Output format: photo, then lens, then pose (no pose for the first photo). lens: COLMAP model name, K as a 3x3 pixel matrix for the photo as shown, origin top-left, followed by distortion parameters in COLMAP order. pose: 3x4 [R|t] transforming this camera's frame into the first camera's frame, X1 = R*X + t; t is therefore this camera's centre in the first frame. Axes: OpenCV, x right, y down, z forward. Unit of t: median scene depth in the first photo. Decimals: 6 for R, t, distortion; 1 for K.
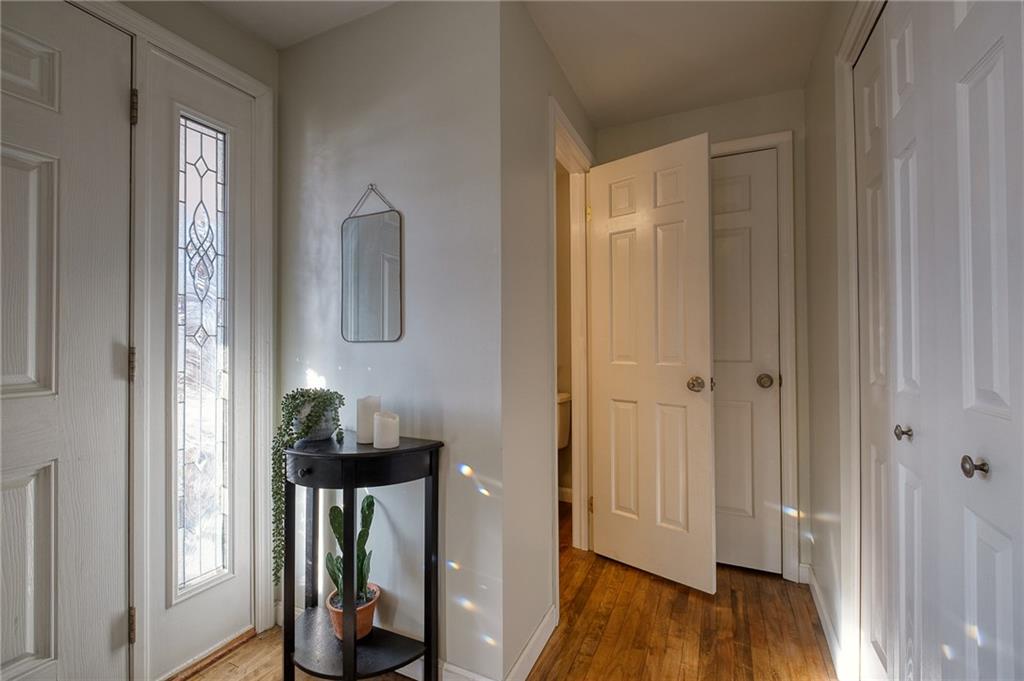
lens RADIAL K [[449.0, 0, 513.2], [0, 449.0, 339.5], [0, 0, 1]] dist [-0.001544, -0.000195]
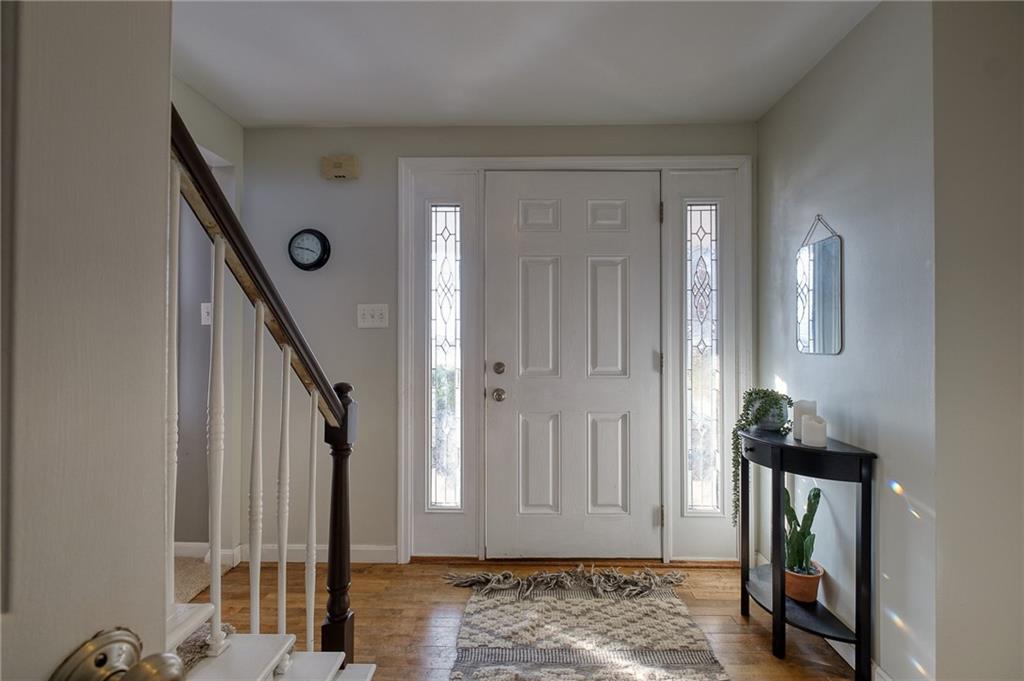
lens RADIAL K [[449.0, 0, 514.9], [0, 449.0, 336.7], [0, 0, 1]] dist [-0.001544, -0.000195]
pose [[0.387082, -0.002785, -0.922041, 0.465139], [0.009731, 0.999952, 0.001064, -0.050470], [0.921994, -0.009384, 0.387091, -0.161738]]
